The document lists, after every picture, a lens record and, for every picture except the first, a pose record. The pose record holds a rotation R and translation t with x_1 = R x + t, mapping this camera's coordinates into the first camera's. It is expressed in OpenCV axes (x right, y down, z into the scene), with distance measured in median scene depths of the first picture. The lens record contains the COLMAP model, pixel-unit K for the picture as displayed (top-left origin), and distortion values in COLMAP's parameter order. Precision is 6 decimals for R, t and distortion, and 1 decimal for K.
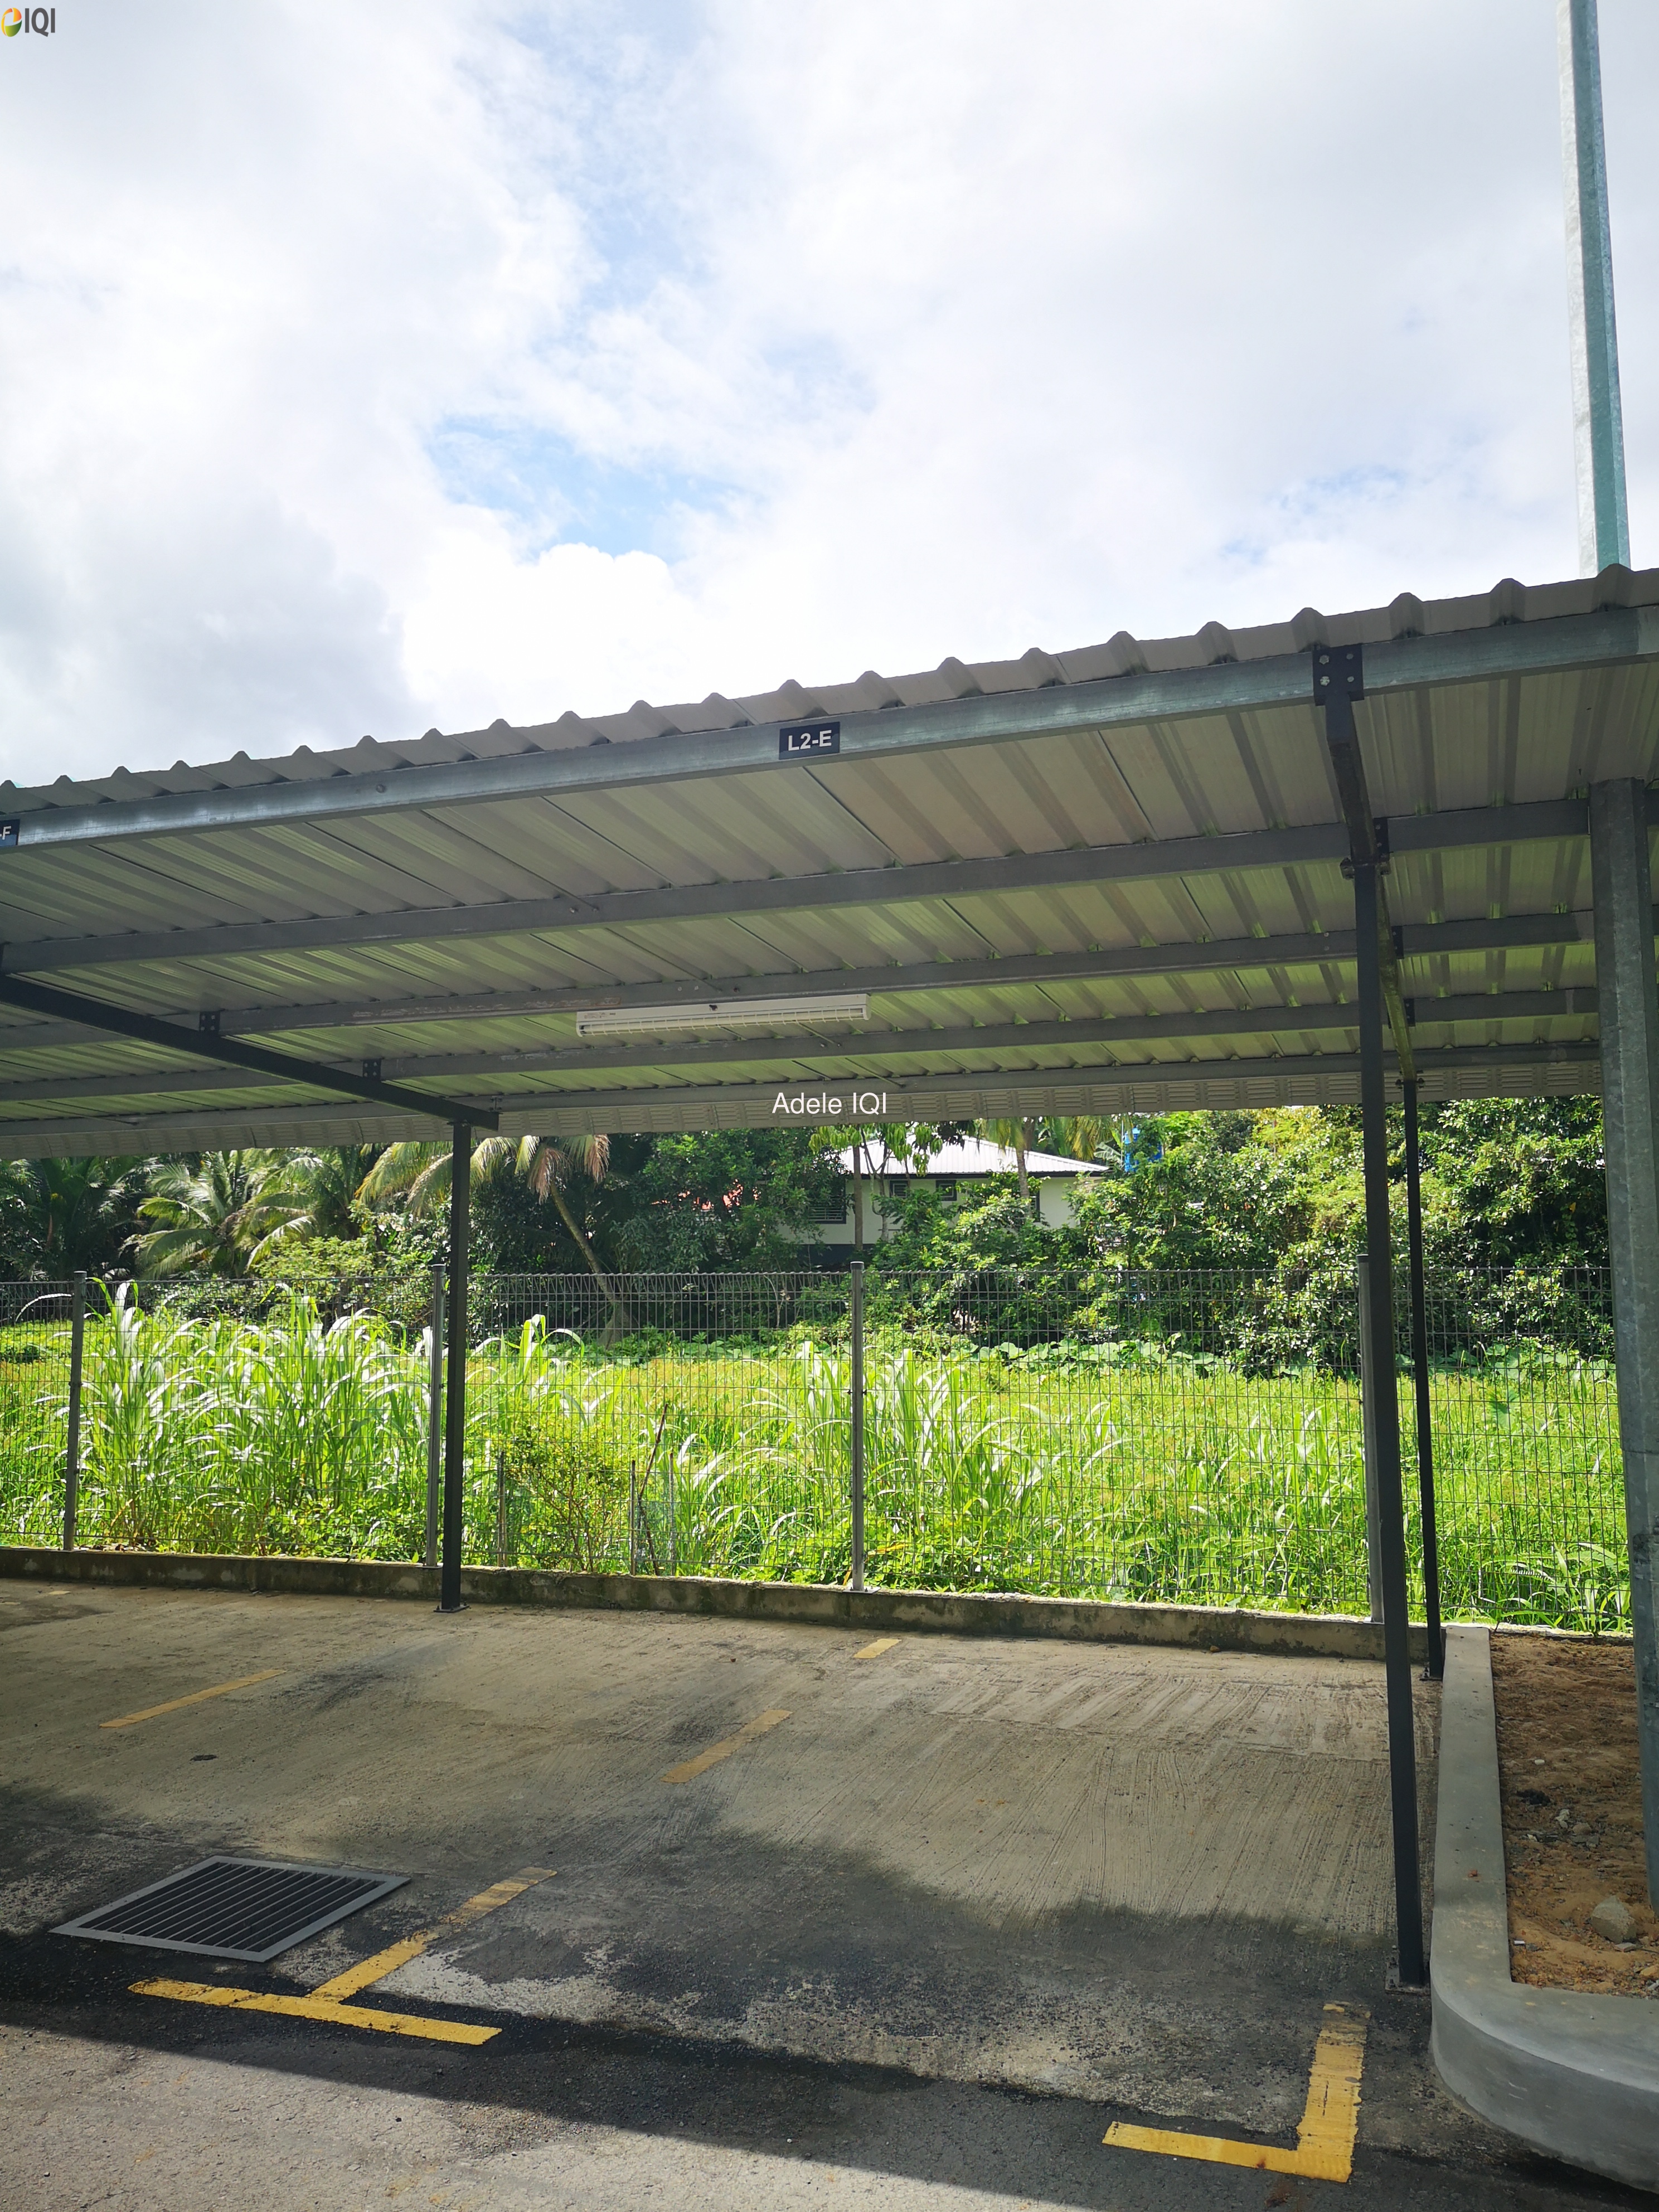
lens RADIAL K [[1764.9, 0, 829.5], [0, 1764.9, 1106.0], [0, 0, 1]] dist [0.119326, -0.150907]
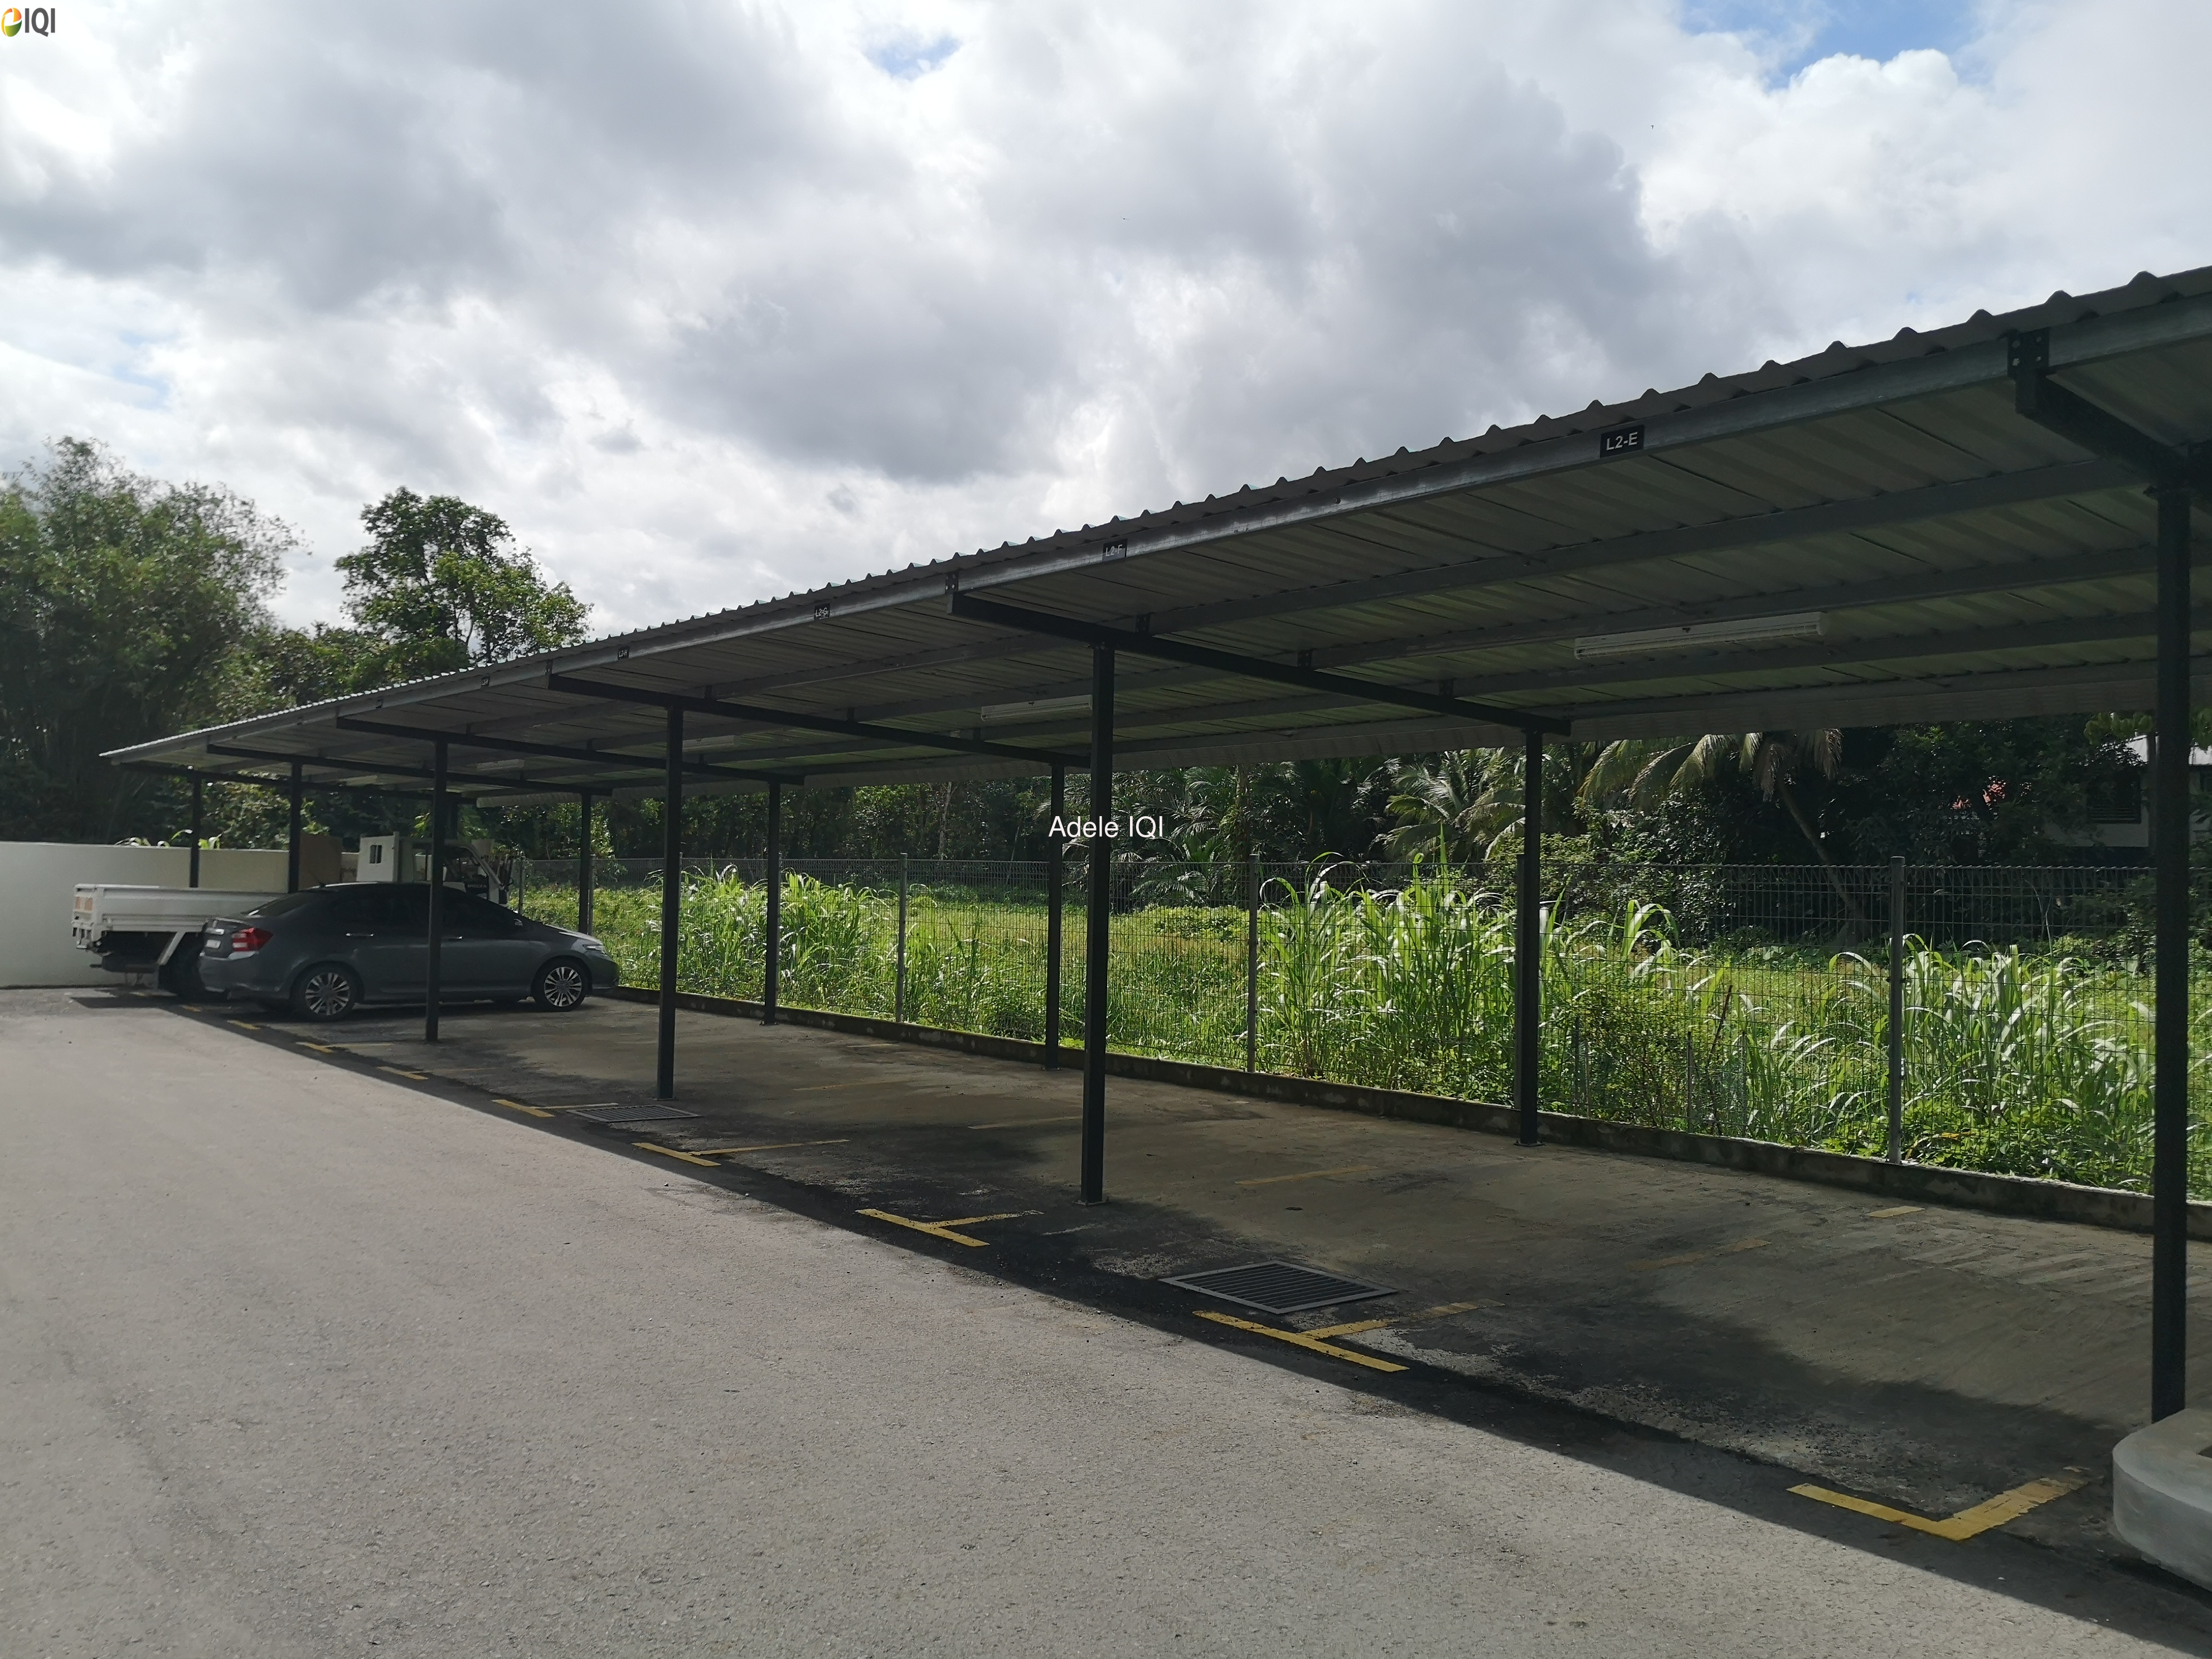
lens RADIAL K [[1866.1, 0, 1106.0], [0, 1866.1, 829.5], [0, 0, 1]] dist [0.049483, -0.002753]
pose [[0.856694, 0.006007, -0.515790, 0.316853], [0.030305, 0.997619, 0.061953, -0.018101], [0.514934, -0.068706, 0.854472, -0.318076]]
